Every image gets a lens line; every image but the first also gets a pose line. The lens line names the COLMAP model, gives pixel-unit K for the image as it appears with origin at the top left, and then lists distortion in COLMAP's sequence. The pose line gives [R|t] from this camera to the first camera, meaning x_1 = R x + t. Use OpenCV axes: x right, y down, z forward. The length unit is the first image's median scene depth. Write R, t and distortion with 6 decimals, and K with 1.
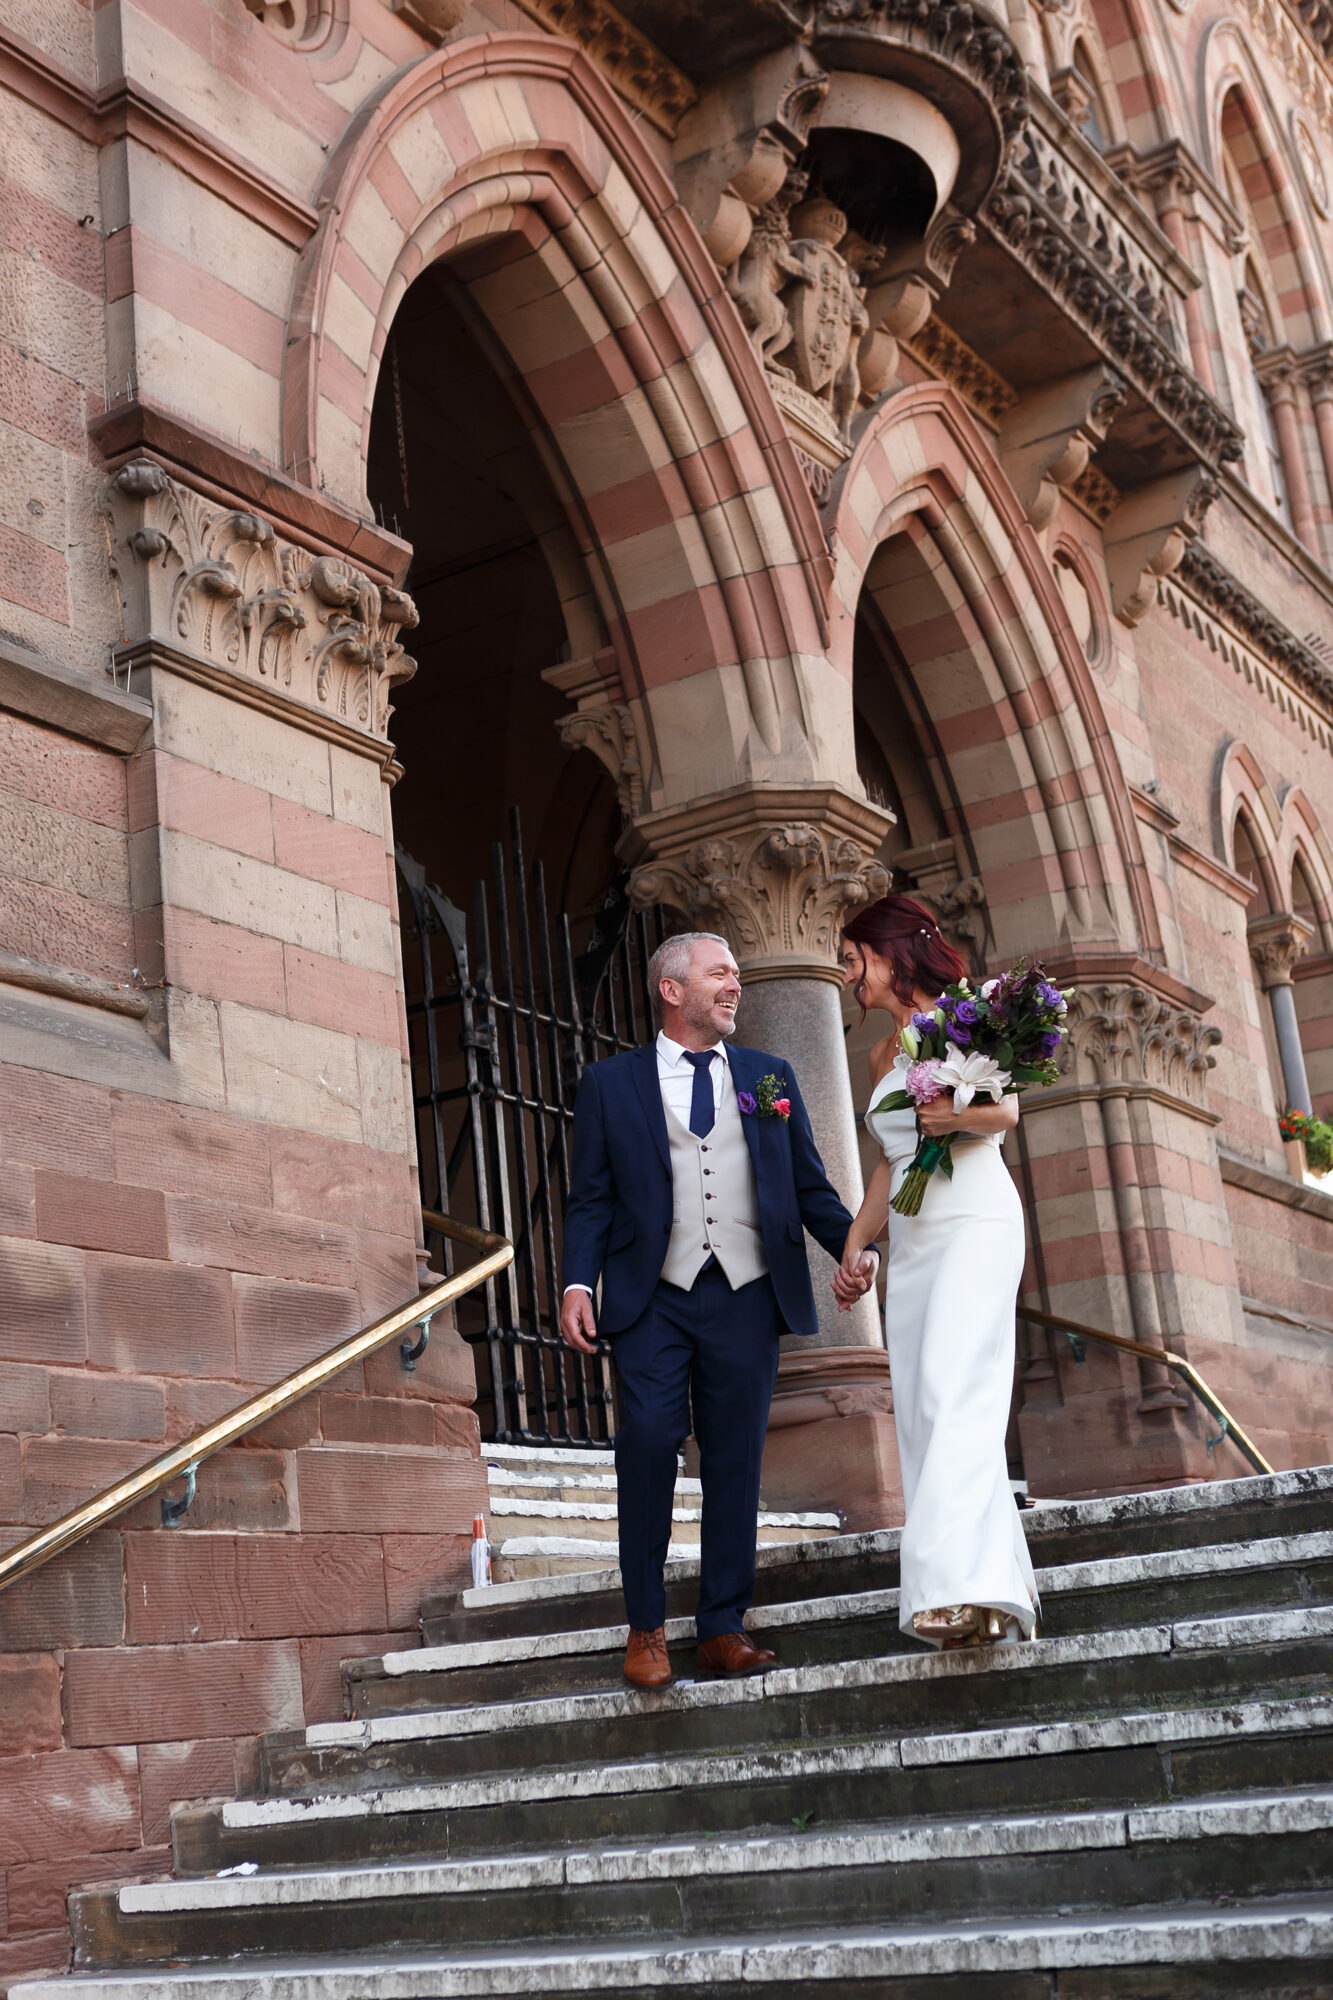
lens RADIAL K [[2533.6, 0, 666.5], [0, 2533.6, 1000.0], [0, 0, 1]] dist [-0.011739, -0.019846]
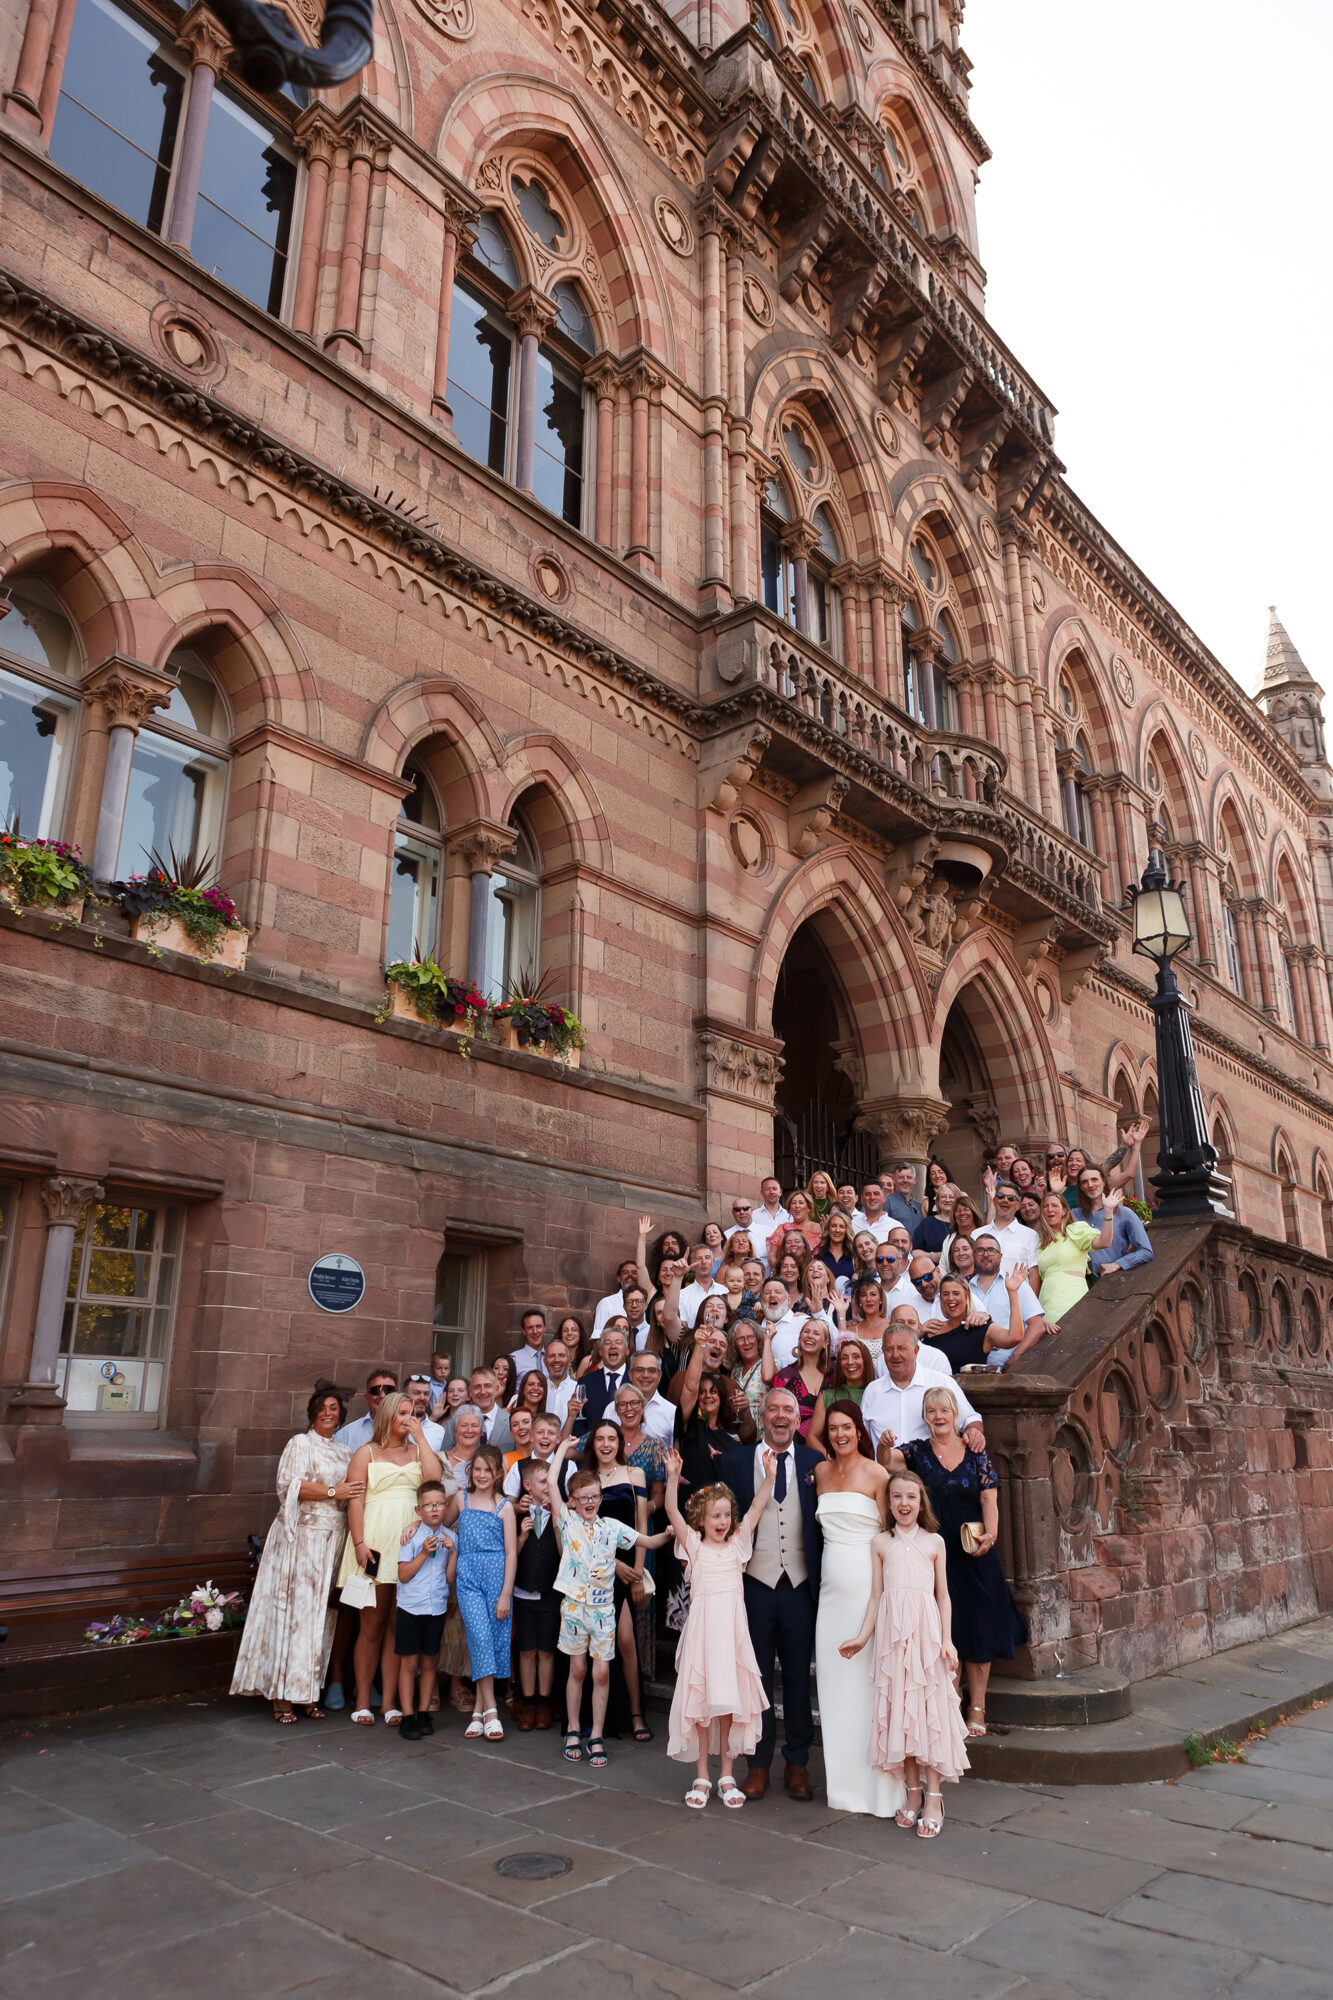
lens RADIAL K [[1350.3, 0, 666.5], [0, 1350.3, 1000.0], [0, 0, 1]] dist [-0.007076, -0.000488]
pose [[0.981415, 0.056914, -0.183265, 0.047530], [-0.059509, 0.998190, -0.008691, -0.156173], [0.182439, 0.019435, 0.983025, -0.534736]]
